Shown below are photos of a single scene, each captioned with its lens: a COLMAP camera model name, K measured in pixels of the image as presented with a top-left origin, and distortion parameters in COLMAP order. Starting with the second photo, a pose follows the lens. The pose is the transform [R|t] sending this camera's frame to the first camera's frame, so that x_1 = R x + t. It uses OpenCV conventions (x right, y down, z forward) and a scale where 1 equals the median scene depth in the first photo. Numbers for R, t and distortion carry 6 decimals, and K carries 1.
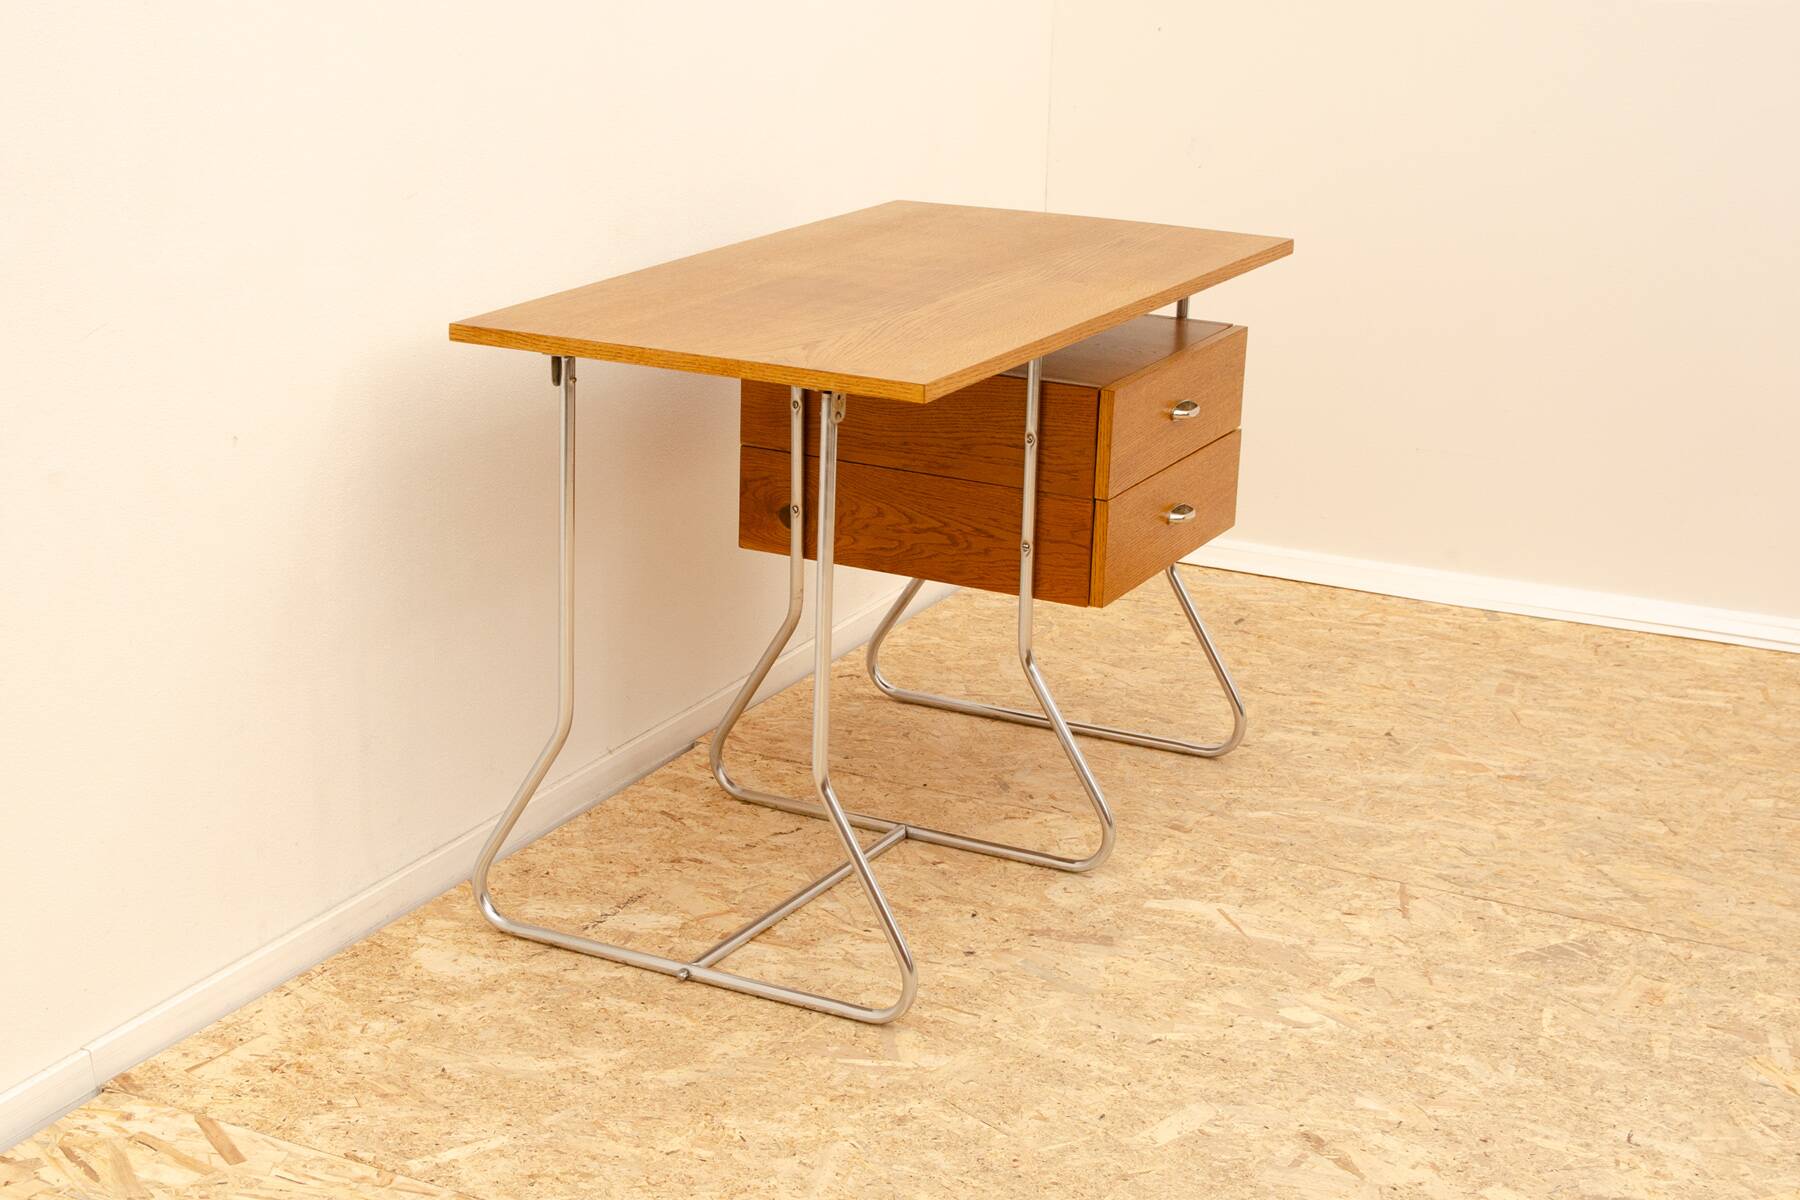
lens RADIAL K [[2927.6, 0, 834.7], [0, 2927.6, 603.4], [0, 0, 1]] dist [0.042394, 0.198785]
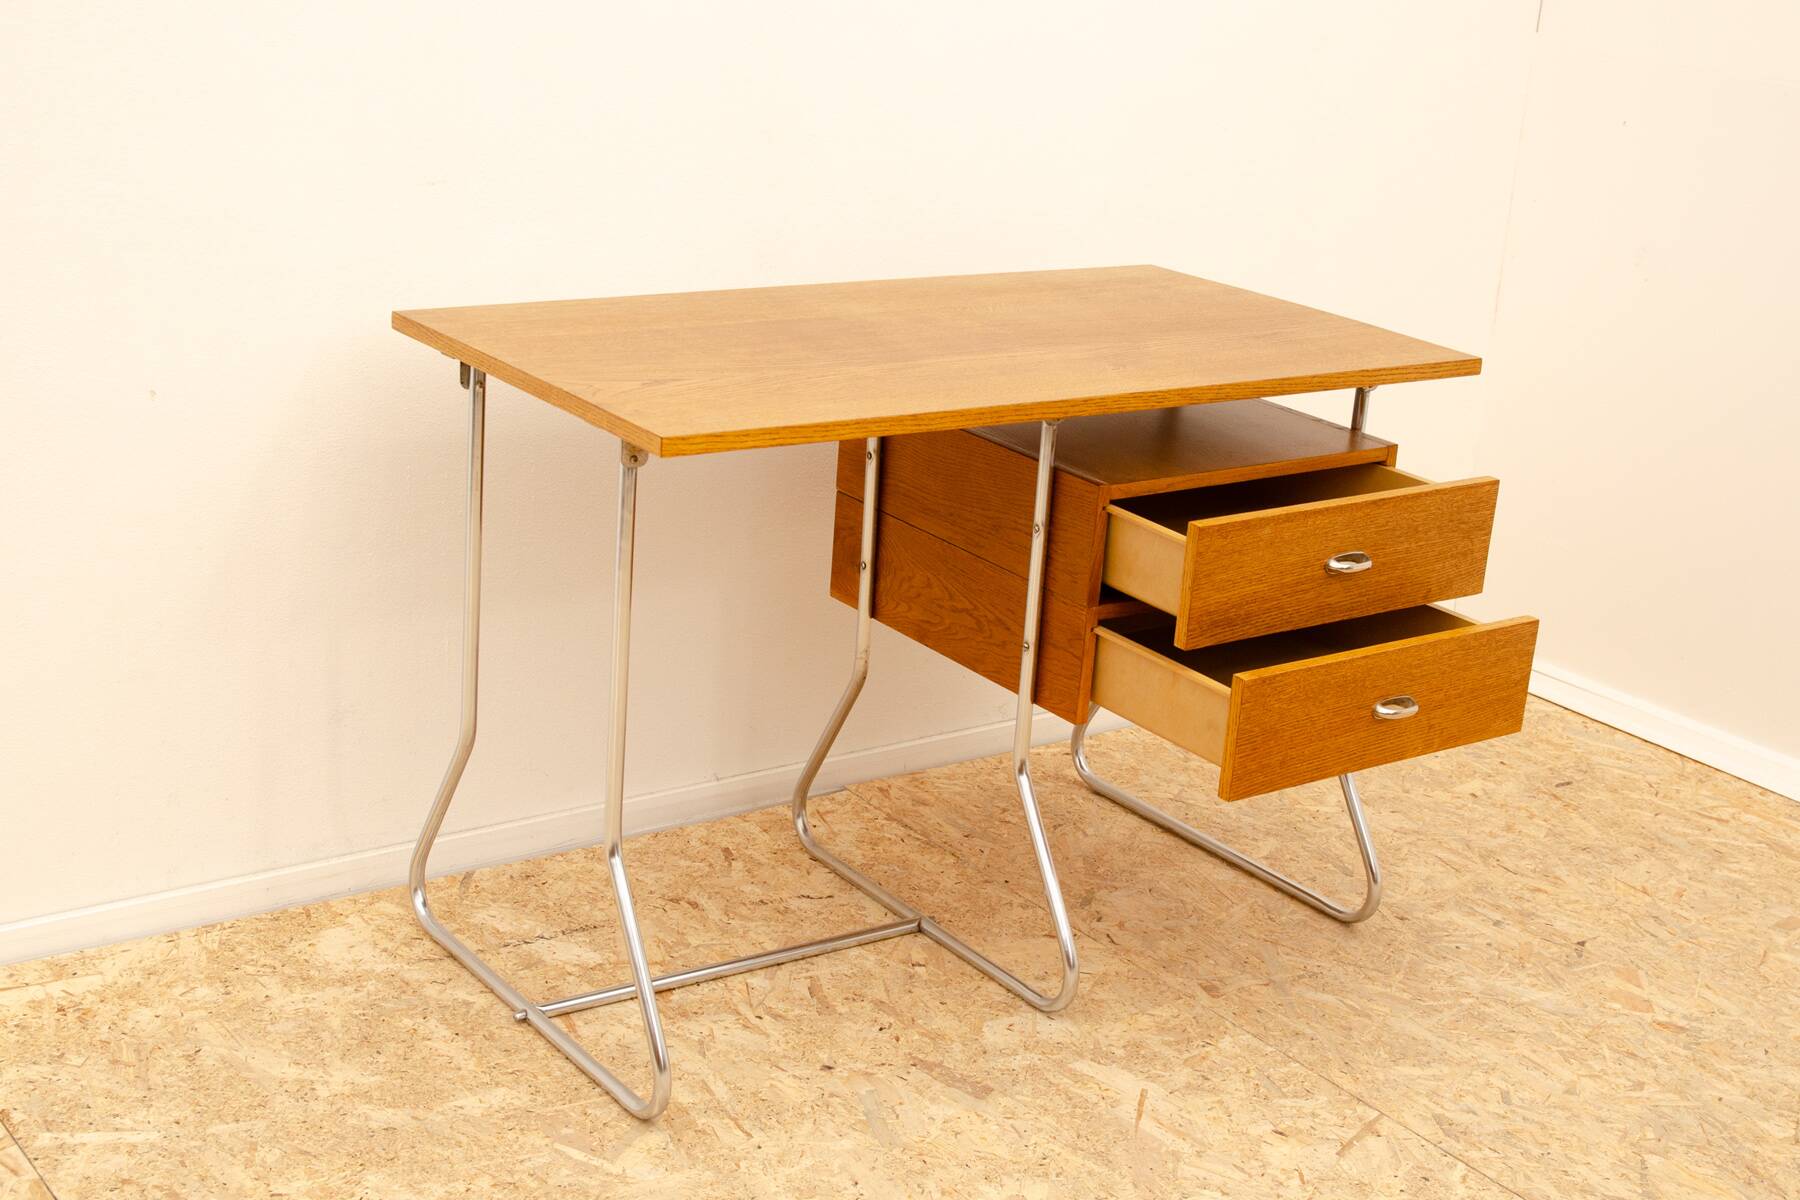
lens RADIAL K [[2569.5, 0, 919.2], [0, 2569.5, 605.0], [0, 0, 1]] dist [0.019659, 0.209489]
pose [[0.895543, 0.175034, -0.409105, 0.365837], [-0.175487, 0.983795, 0.036766, -0.056346], [0.408911, 0.038867, 0.911746, 0.264006]]
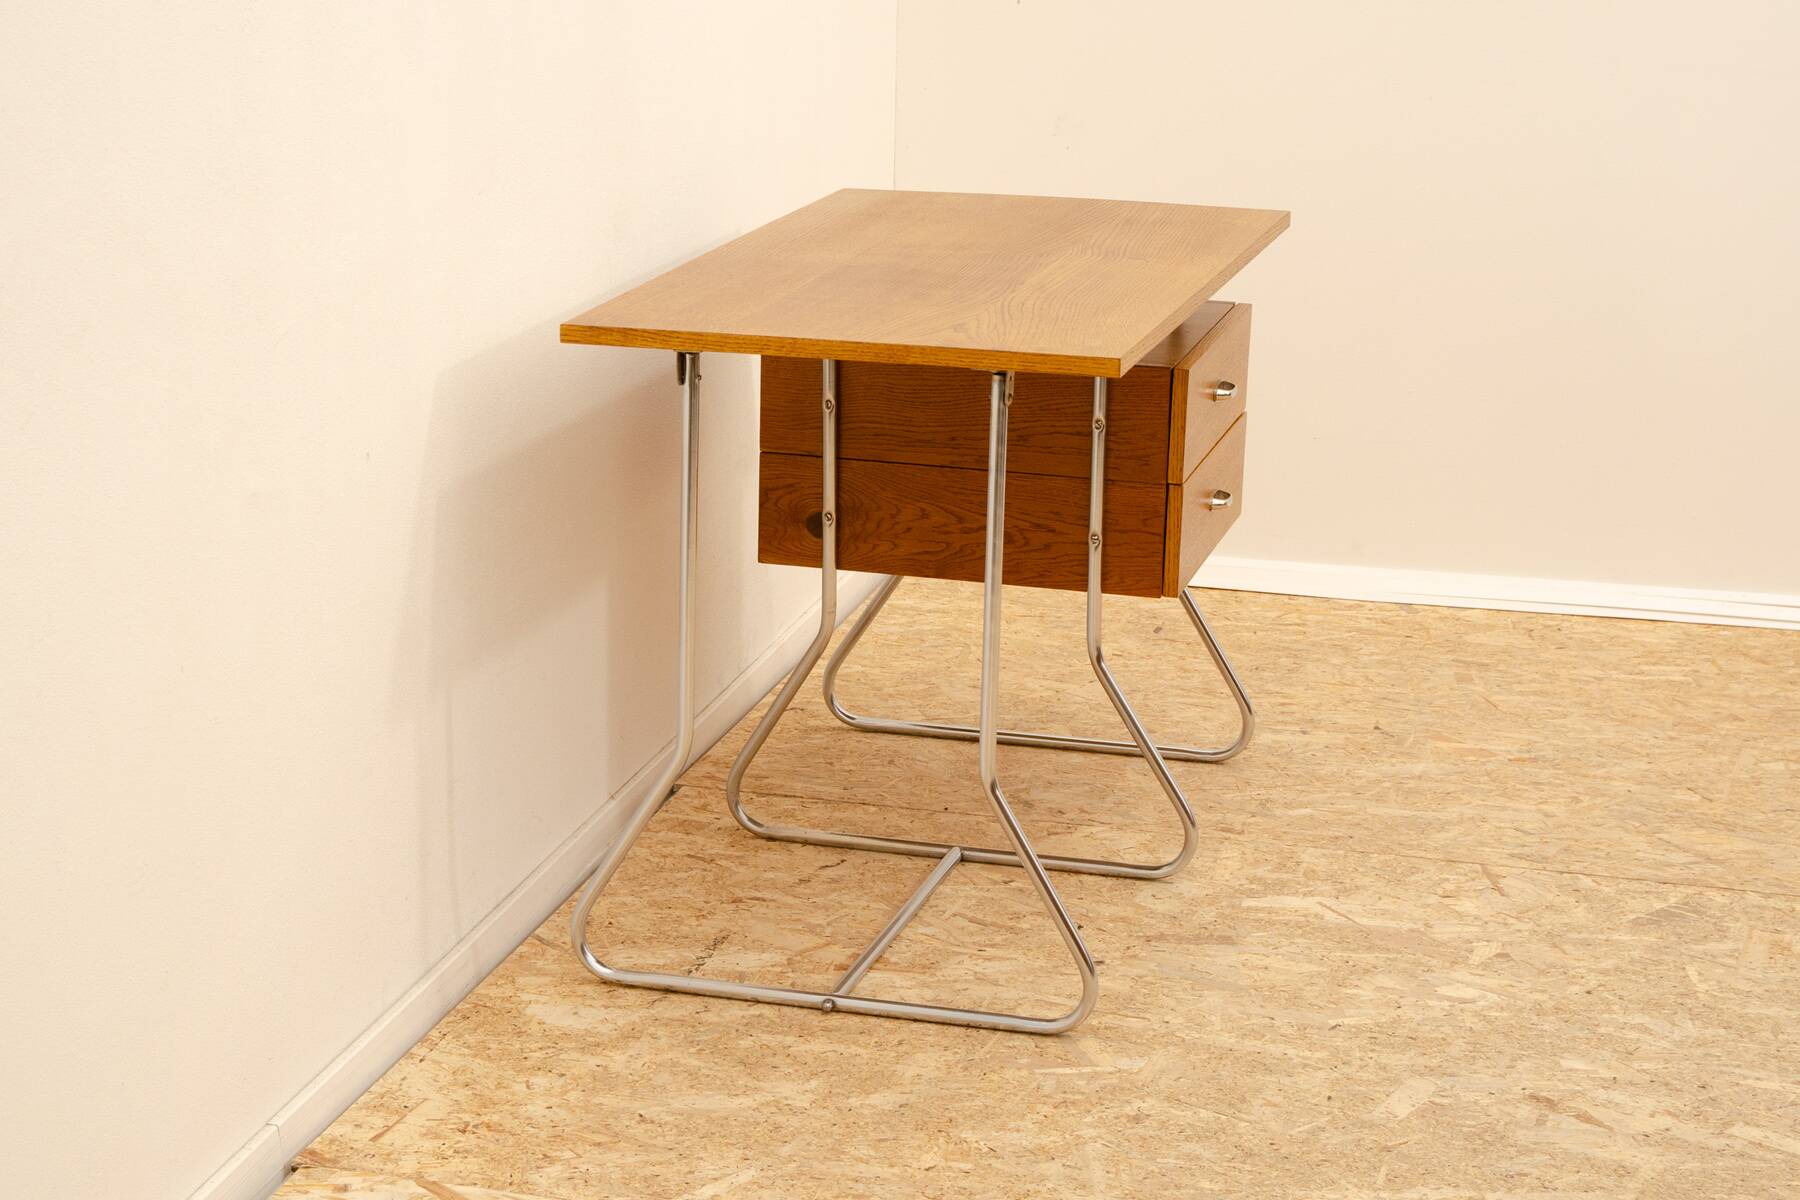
lens RADIAL K [[3563.9, 0, 857.8], [0, 3563.9, 595.8], [0, 0, 1]] dist [0.133235, 0.206737]
pose [[0.974443, -0.059673, 0.216562, -0.267183], [0.066990, 0.997399, -0.026597, 0.025380], [-0.214412, 0.040425, 0.975906, -0.117716]]
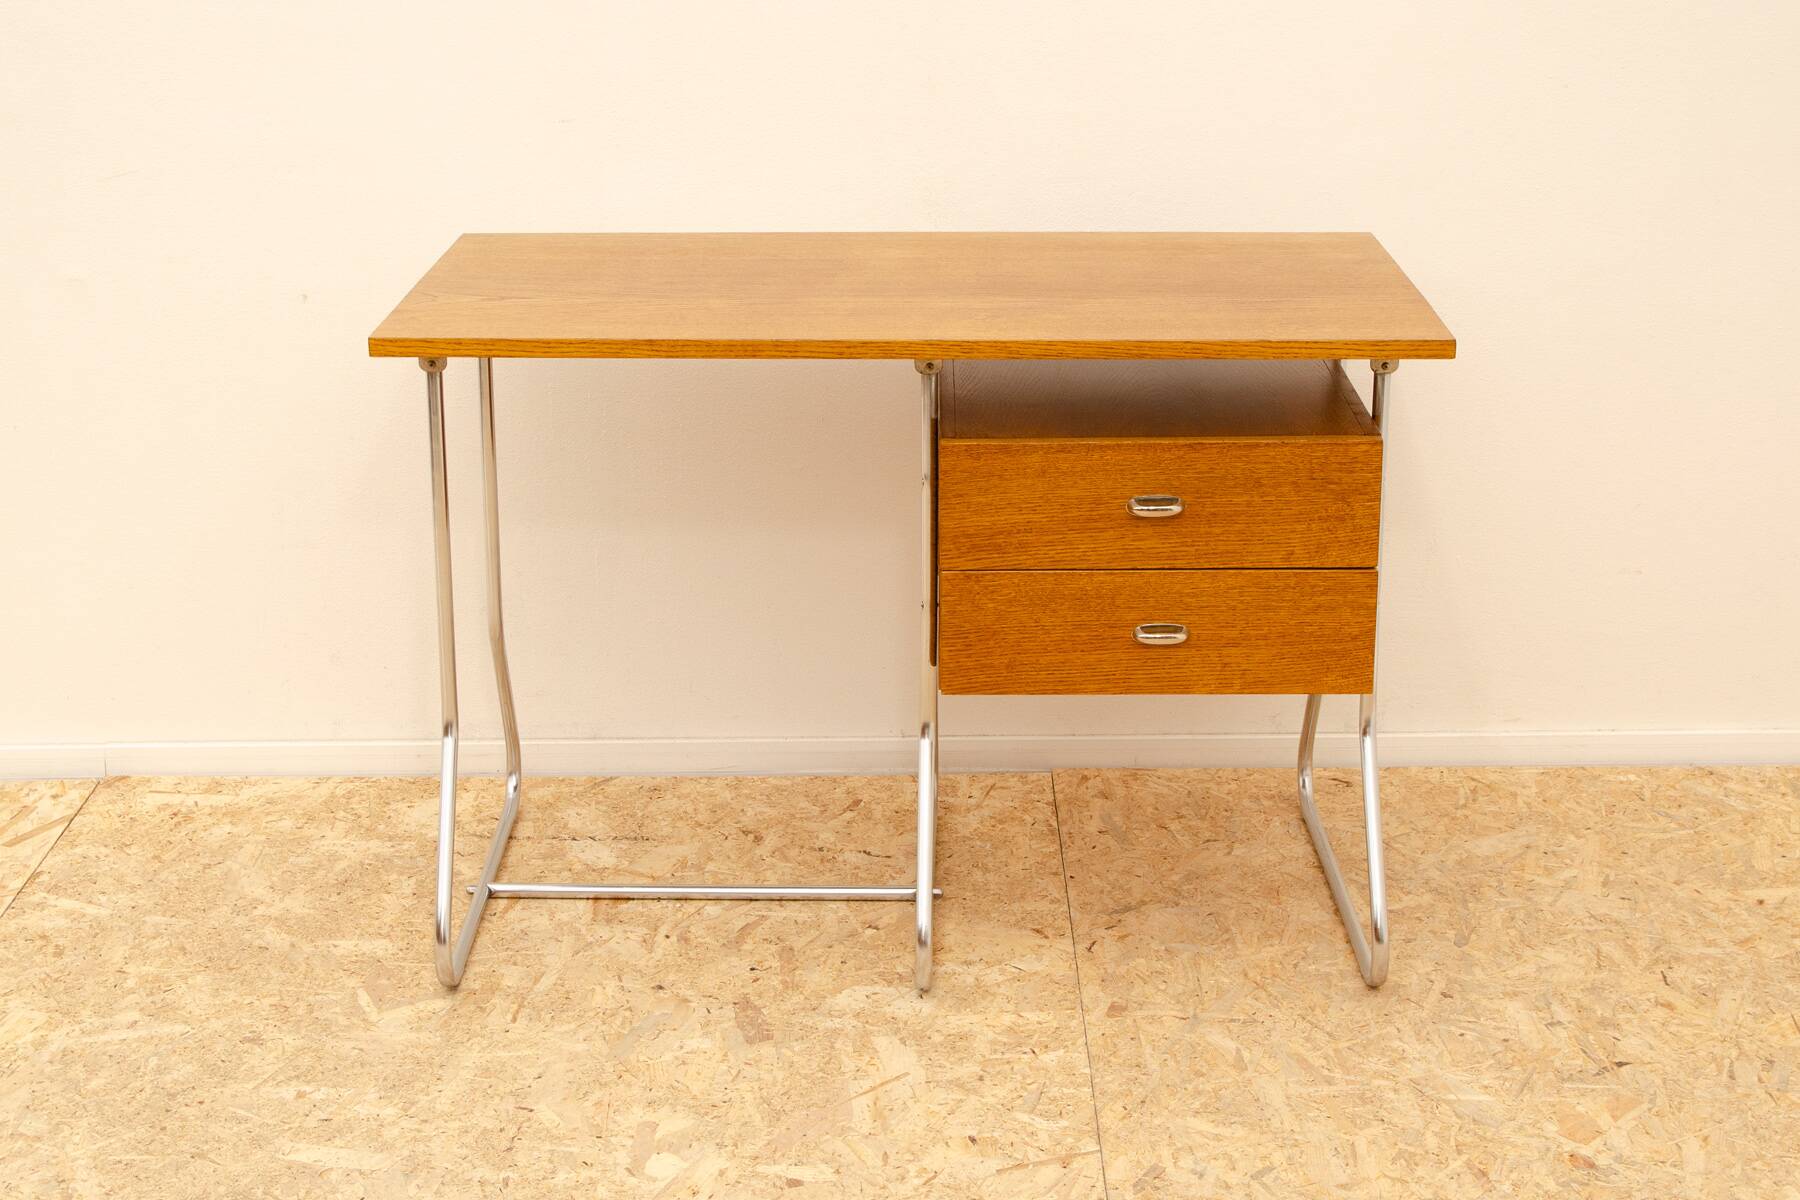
lens RADIAL K [[2892.1, 0, 870.1], [0, 2892.1, 576.0], [0, 0, 1]] dist [0.043071, 0.101230]
pose [[0.455167, 0.241879, -0.856923, 0.811507], [-0.241318, 0.959888, 0.142763, -0.149771], [0.857081, 0.141810, 0.495279, 0.566890]]
